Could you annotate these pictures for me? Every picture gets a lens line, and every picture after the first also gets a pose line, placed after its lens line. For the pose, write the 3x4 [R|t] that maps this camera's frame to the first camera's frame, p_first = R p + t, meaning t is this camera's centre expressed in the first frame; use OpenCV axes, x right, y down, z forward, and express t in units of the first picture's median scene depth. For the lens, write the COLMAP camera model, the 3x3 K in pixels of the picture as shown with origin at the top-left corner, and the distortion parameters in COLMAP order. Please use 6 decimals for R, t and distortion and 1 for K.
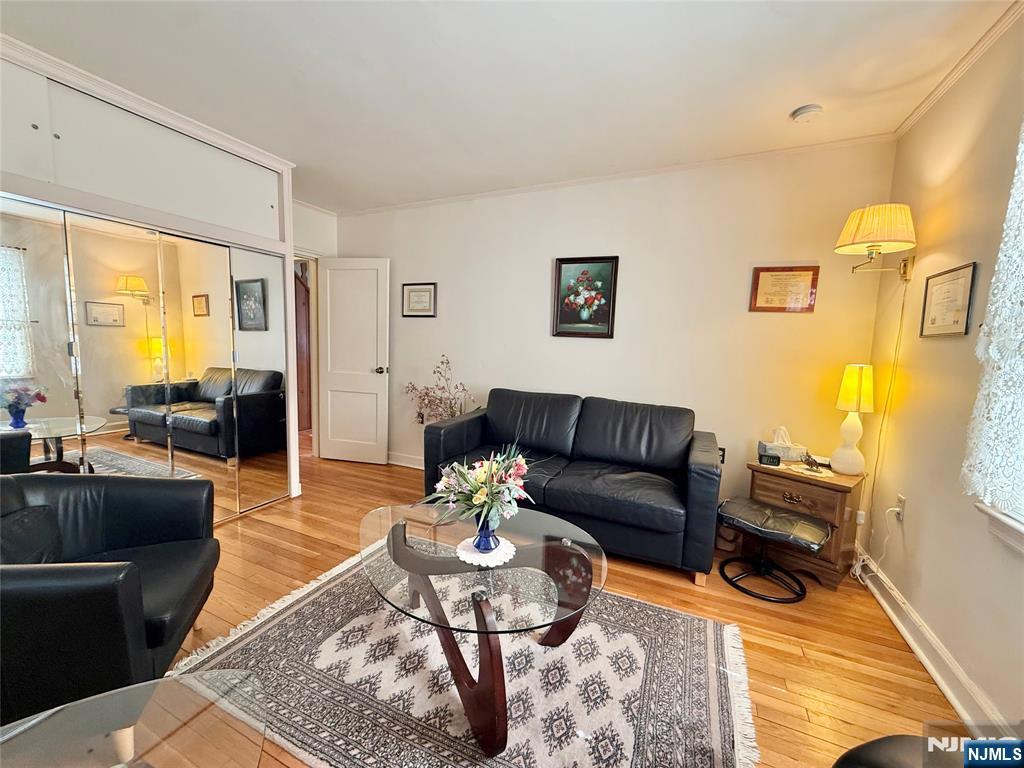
lens RADIAL K [[407.5, 0, 509.2], [0, 407.5, 384.1], [0, 0, 1]] dist [0.003982, 0.000074]
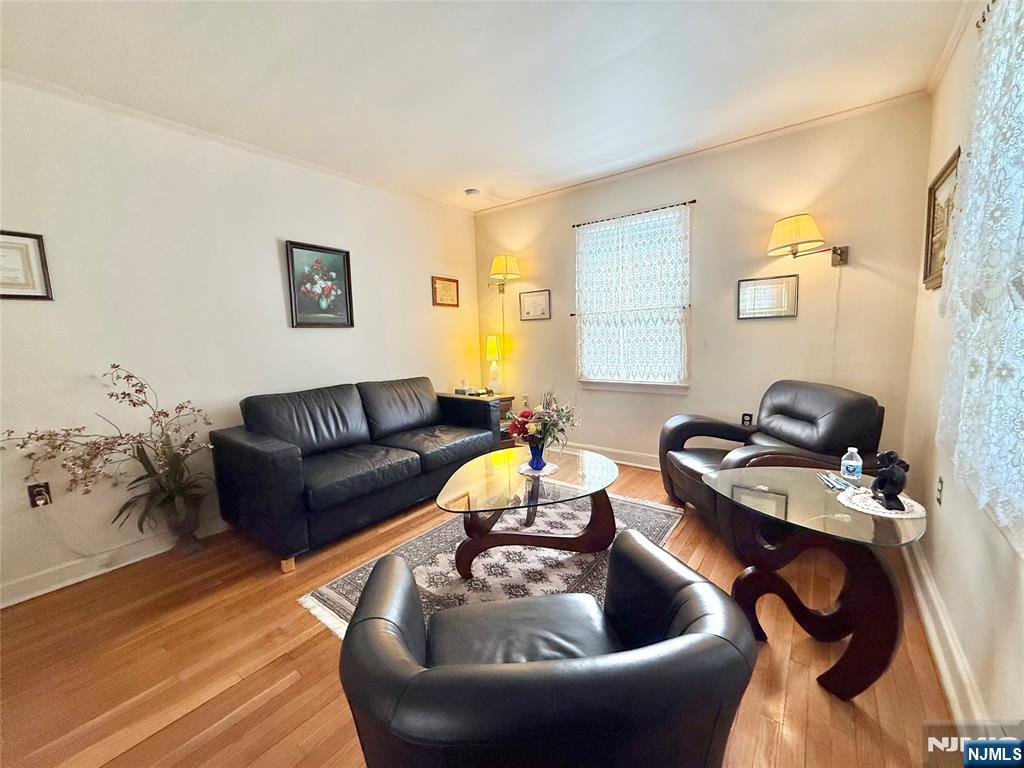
lens RADIAL K [[407.5, 0, 509.2], [0, 407.5, 384.1], [0, 0, 1]] dist [0.003982, 0.000074]
pose [[0.221626, -0.162460, 0.961503, -0.701989], [0.142653, 0.980818, 0.132842, -0.048788], [-0.964641, 0.107720, 0.240550, 0.352753]]
